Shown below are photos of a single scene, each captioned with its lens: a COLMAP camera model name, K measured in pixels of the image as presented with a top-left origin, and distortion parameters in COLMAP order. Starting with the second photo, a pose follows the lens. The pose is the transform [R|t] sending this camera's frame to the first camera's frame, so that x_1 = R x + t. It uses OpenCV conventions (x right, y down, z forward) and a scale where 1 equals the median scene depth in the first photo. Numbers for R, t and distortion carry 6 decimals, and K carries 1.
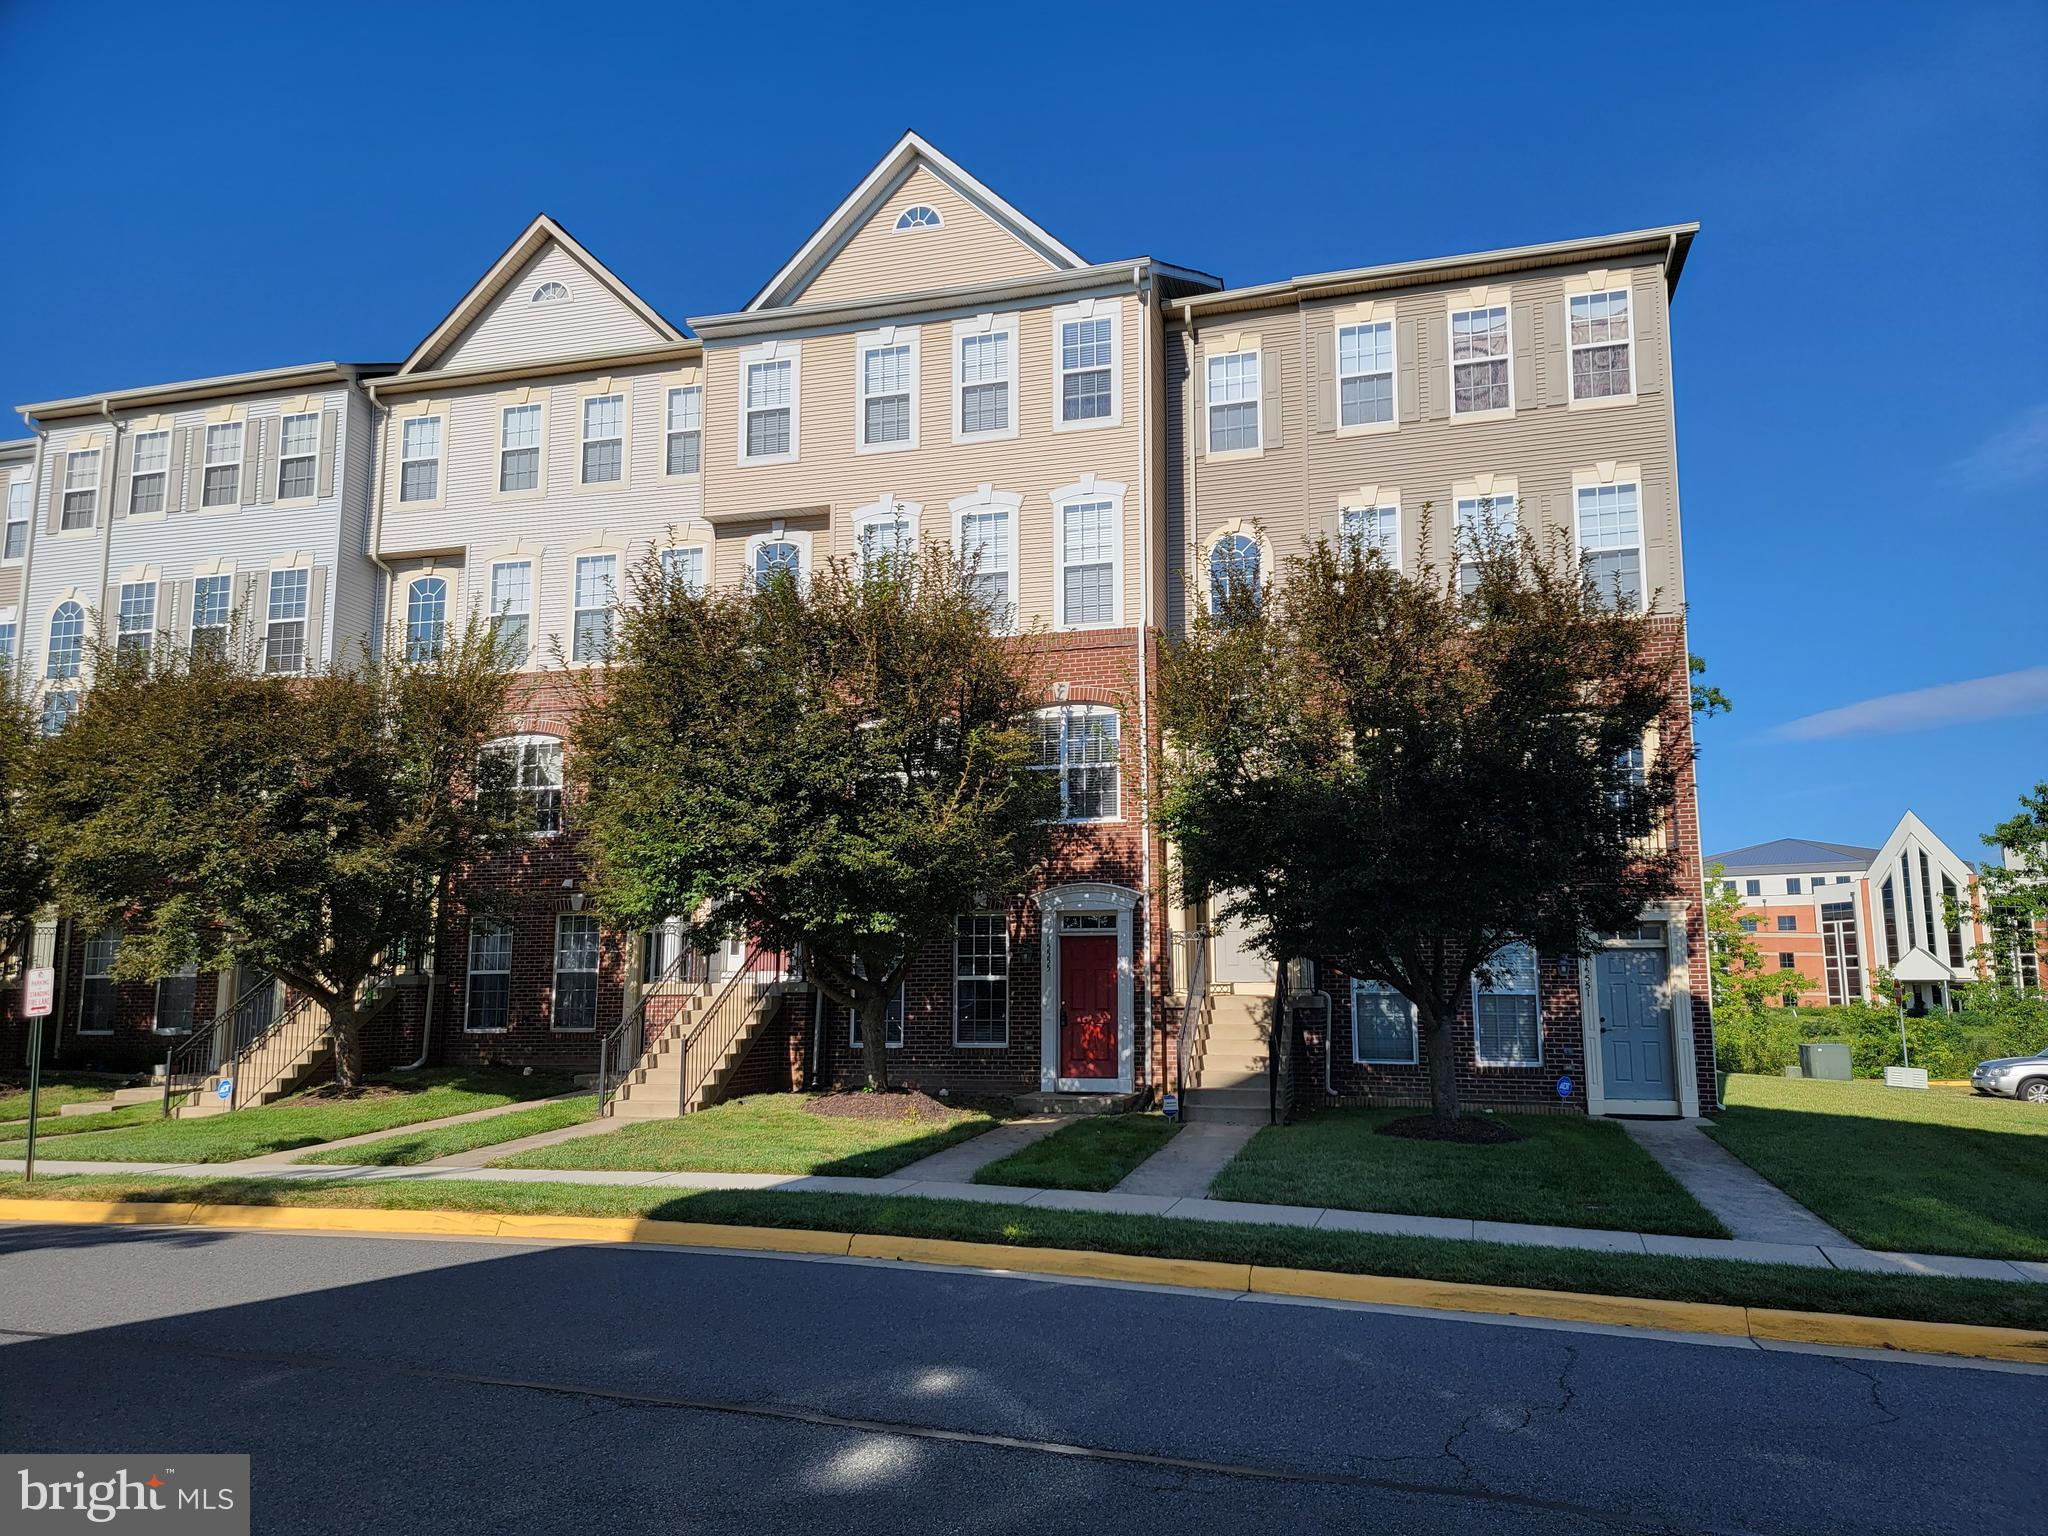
lens RADIAL K [[1410.1, 0, 1017.3], [0, 1410.1, 763.6], [0, 0, 1]] dist [0.066750, -0.044202]
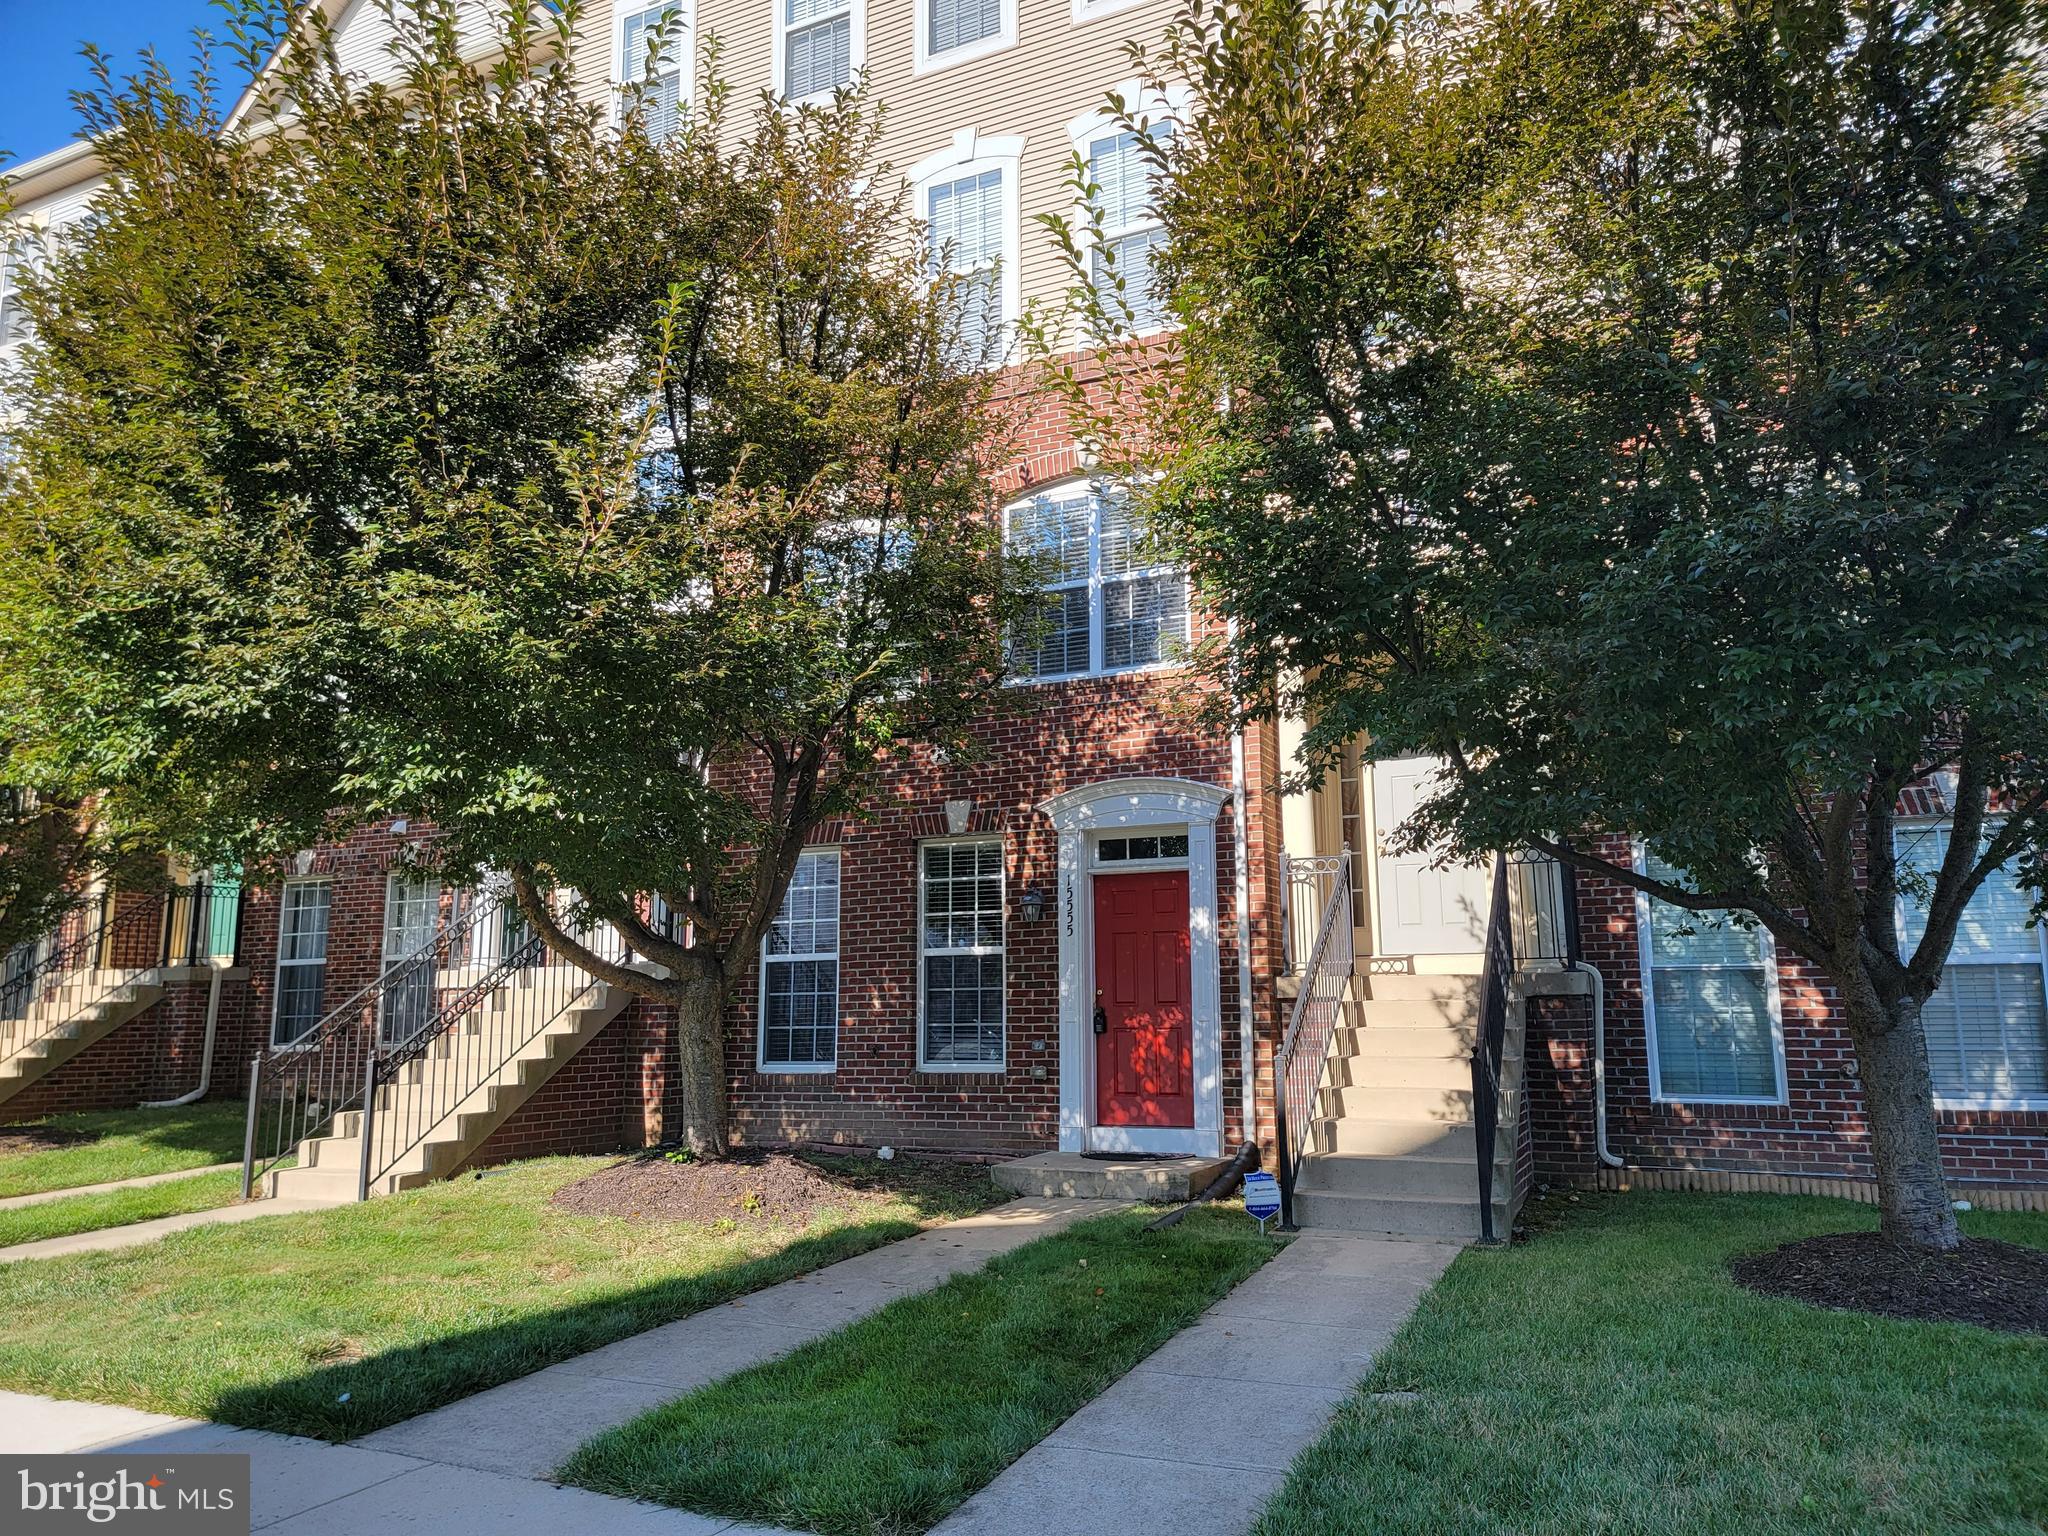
lens RADIAL K [[1410.1, 0, 1033.8], [0, 1410.1, 772.4], [0, 0, 1]] dist [0.066750, -0.044202]
pose [[0.989618, -0.031303, -0.140270, 0.090066], [0.030170, 0.999493, -0.010199, 0.088493], [0.140518, 0.005861, 0.990061, 0.448096]]
